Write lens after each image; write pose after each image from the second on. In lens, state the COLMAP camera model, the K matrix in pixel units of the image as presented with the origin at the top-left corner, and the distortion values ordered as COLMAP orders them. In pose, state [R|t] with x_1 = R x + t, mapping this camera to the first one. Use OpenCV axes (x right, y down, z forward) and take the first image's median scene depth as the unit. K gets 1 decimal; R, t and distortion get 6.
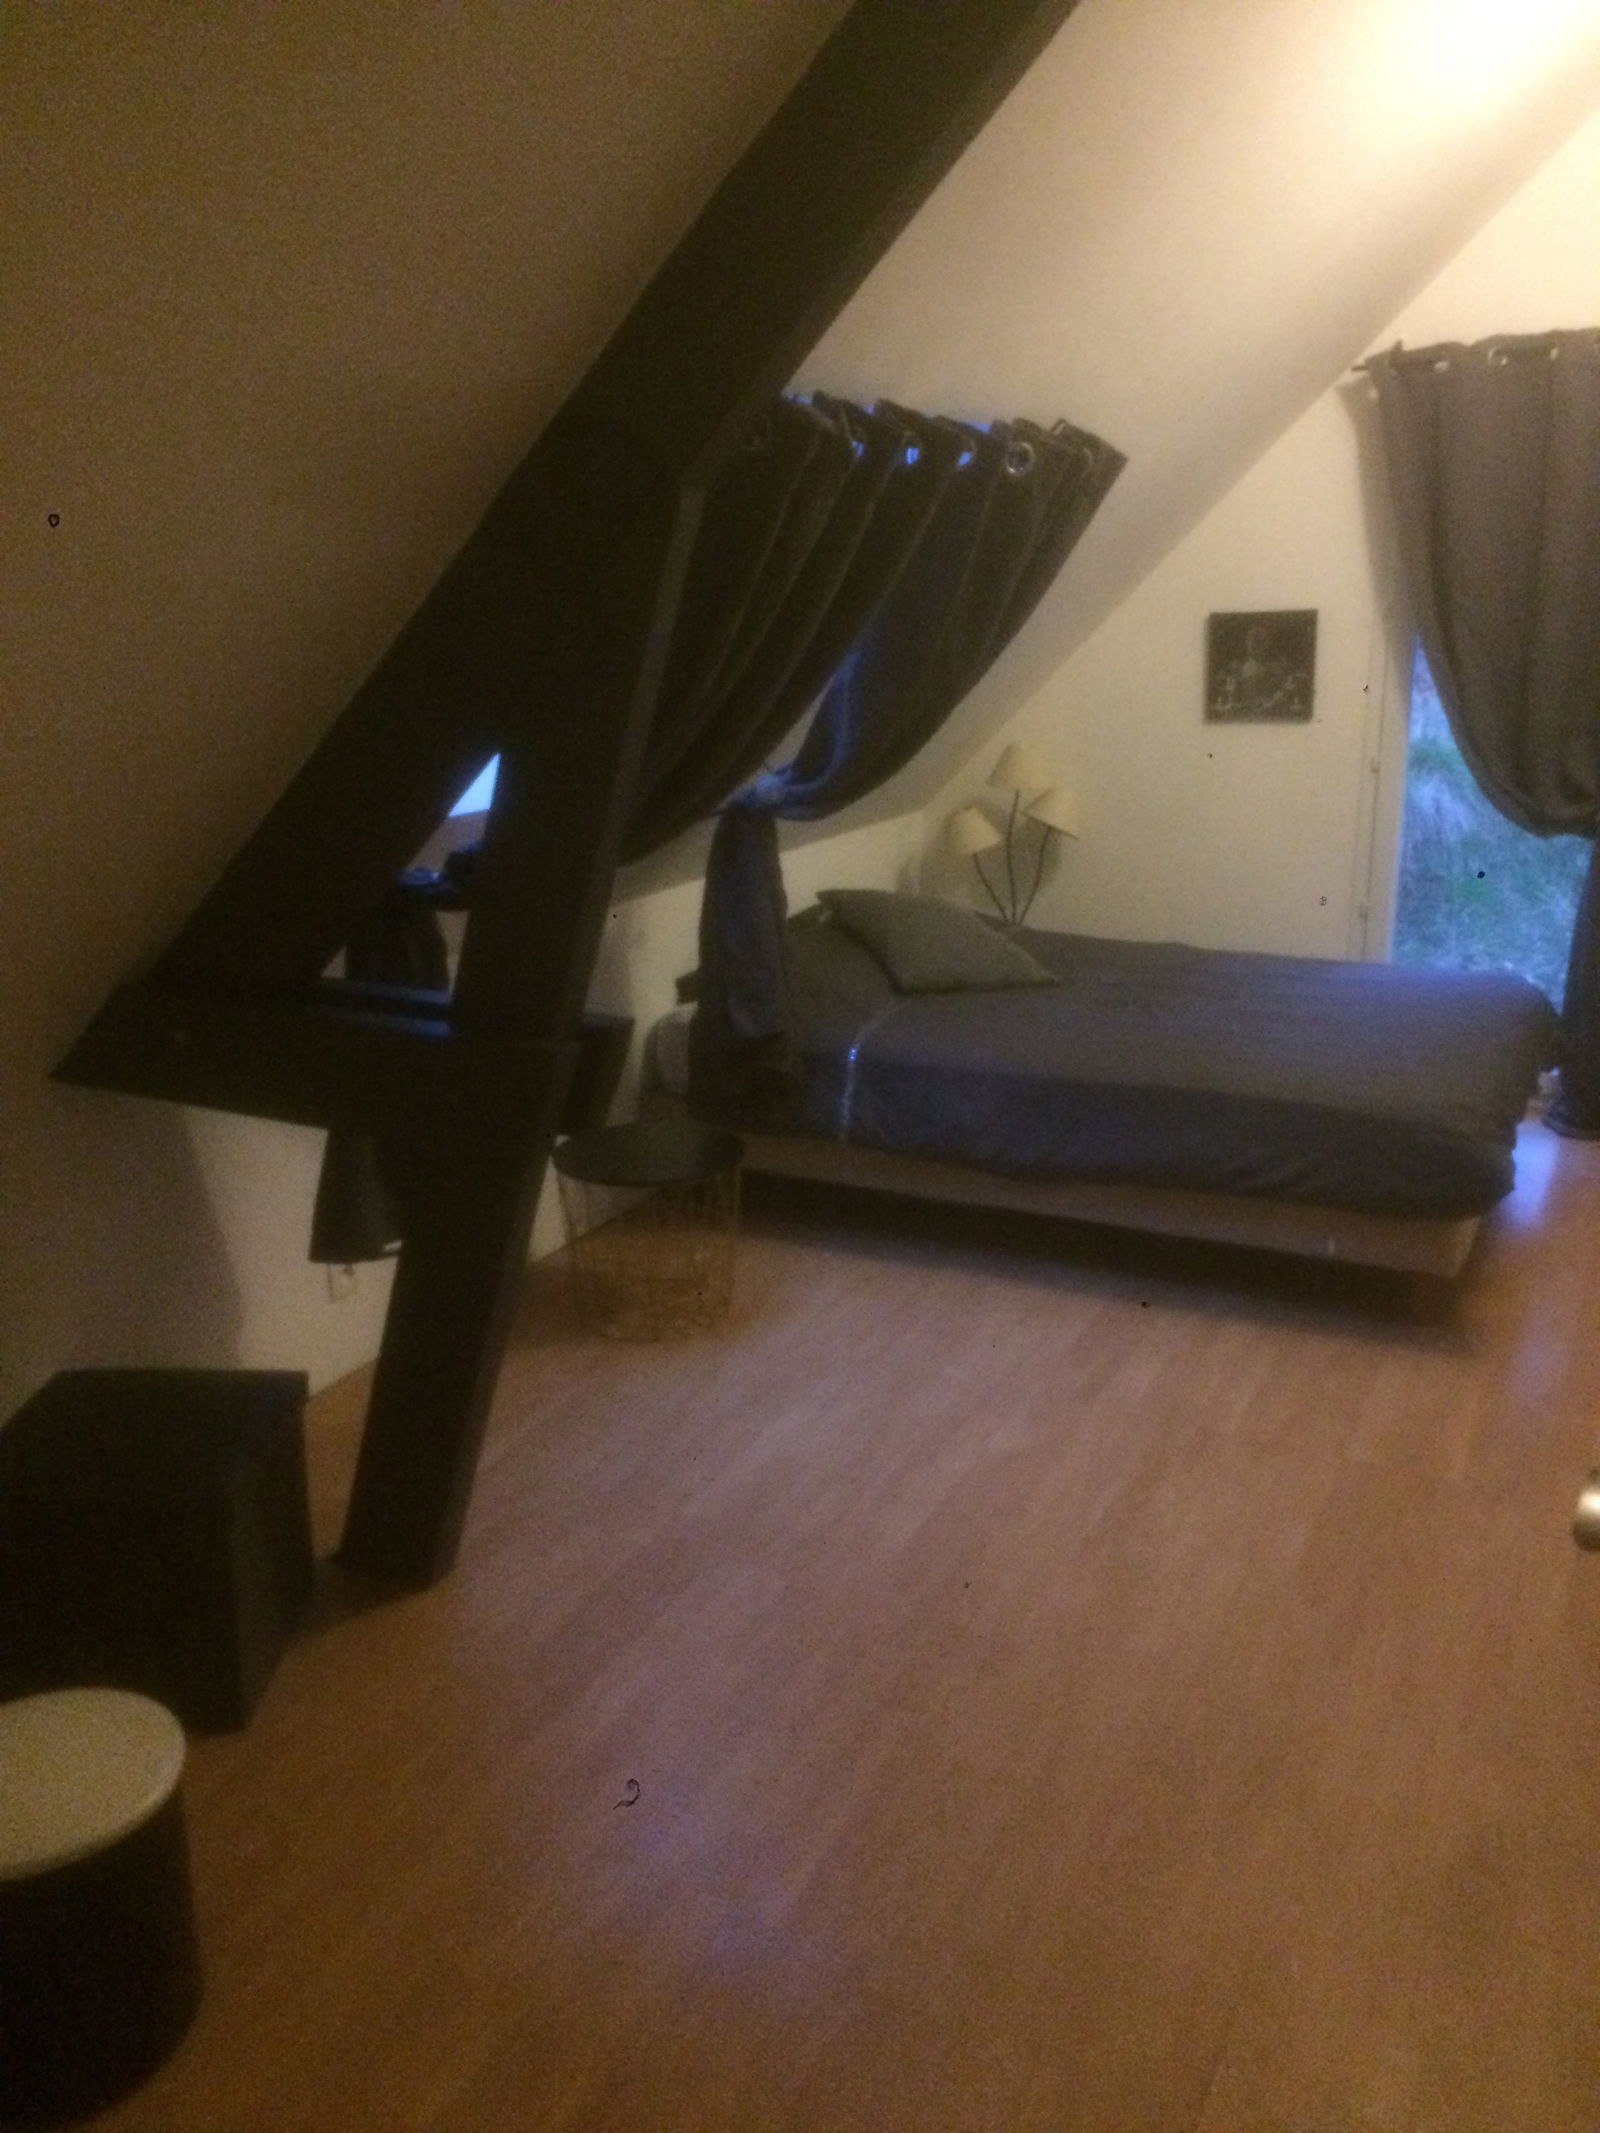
lens RADIAL K [[1781.3, 0, 800.0], [0, 1781.3, 1066.5], [0, 0, 1]] dist [-0.092226, -0.007760]
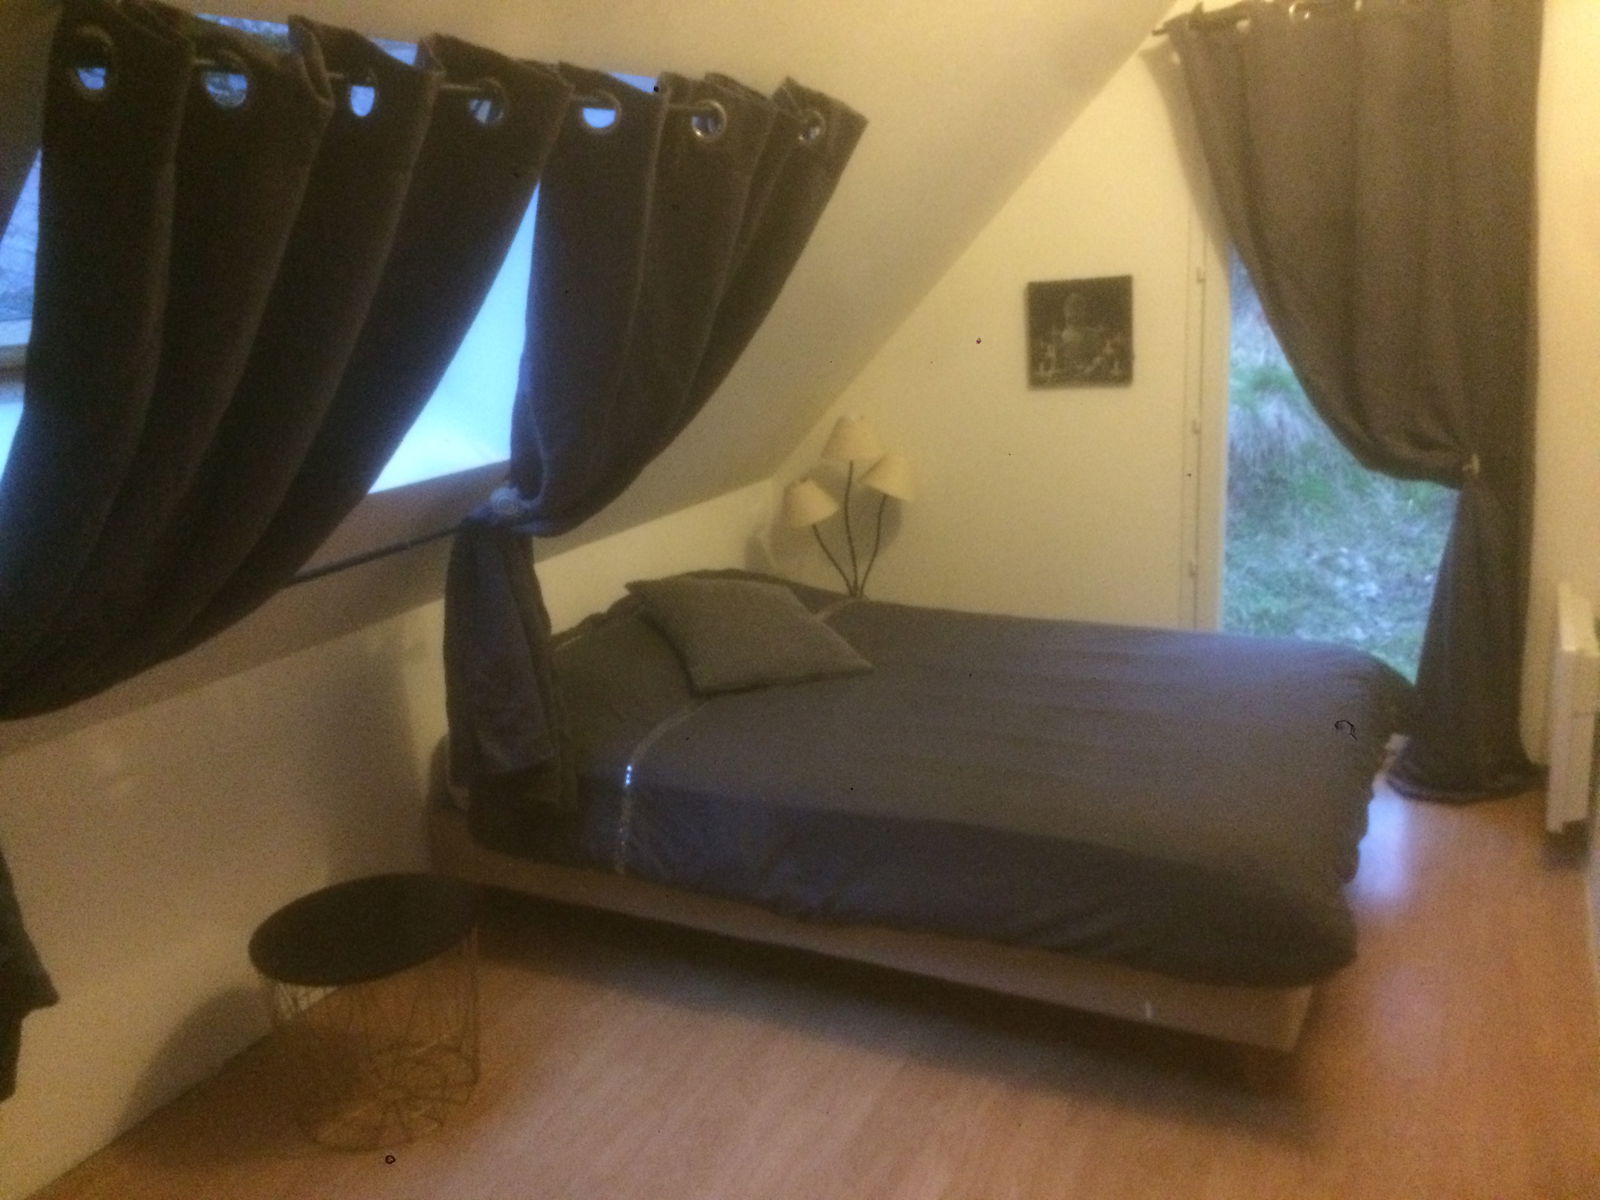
lens RADIAL K [[1368.0, 0, 800.8], [0, 1368.0, 544.7], [0, 0, 1]] dist [-0.051592, 0.006520]
pose [[0.999331, -0.036553, 0.001429, 0.095179], [0.036572, 0.997447, -0.061339, -0.062735], [0.000816, 0.061350, 0.998116, 0.221705]]
